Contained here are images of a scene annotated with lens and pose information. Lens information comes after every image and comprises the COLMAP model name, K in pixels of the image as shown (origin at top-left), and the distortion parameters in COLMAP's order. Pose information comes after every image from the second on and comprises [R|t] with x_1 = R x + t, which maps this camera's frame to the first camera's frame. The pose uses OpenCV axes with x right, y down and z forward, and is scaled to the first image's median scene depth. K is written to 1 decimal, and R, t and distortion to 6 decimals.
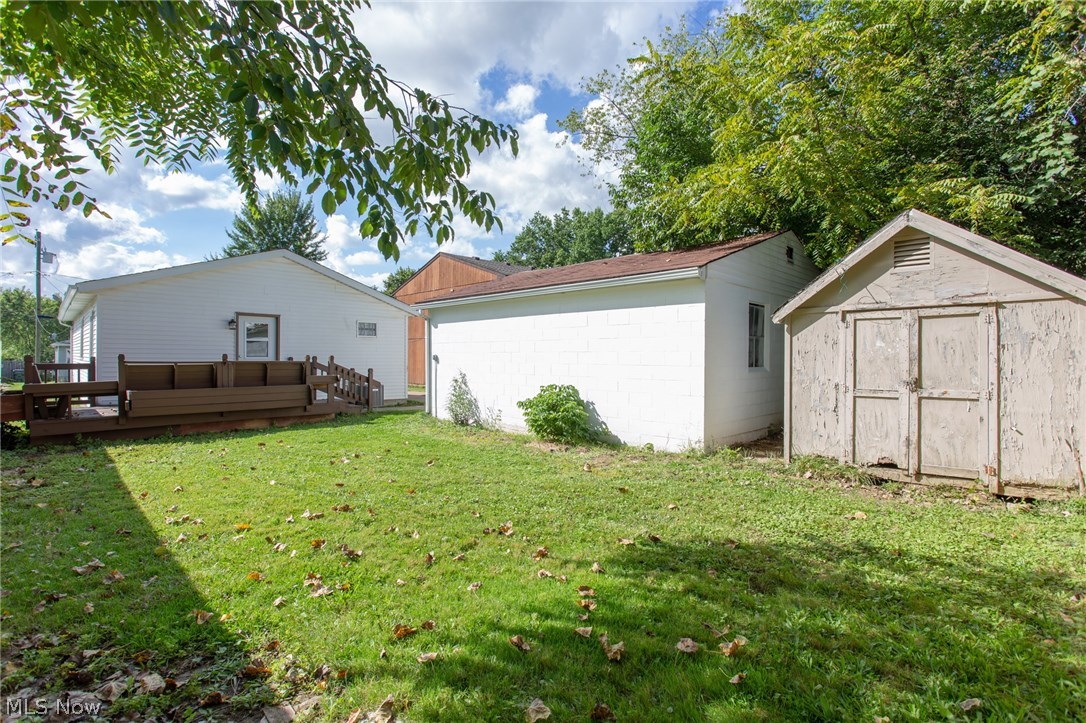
lens RADIAL K [[518.7, 0, 542.1], [0, 518.7, 360.5], [0, 0, 1]] dist [-0.002288, 0.000371]
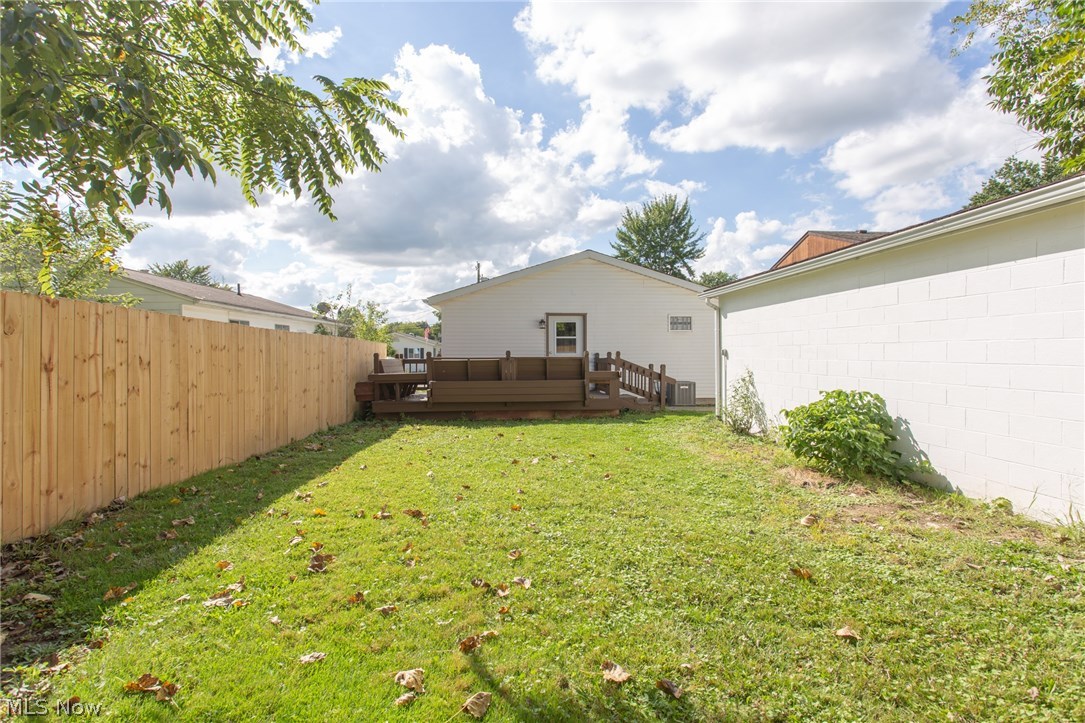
lens RADIAL K [[518.2, 0, 542.4], [0, 518.2, 361.5], [0, 0, 1]] dist [-0.002288, 0.000371]
pose [[0.741349, 0.004231, -0.671106, 0.154891], [0.002863, 0.999951, 0.009467, 0.000308], [0.671113, -0.008940, 0.741301, 0.168970]]
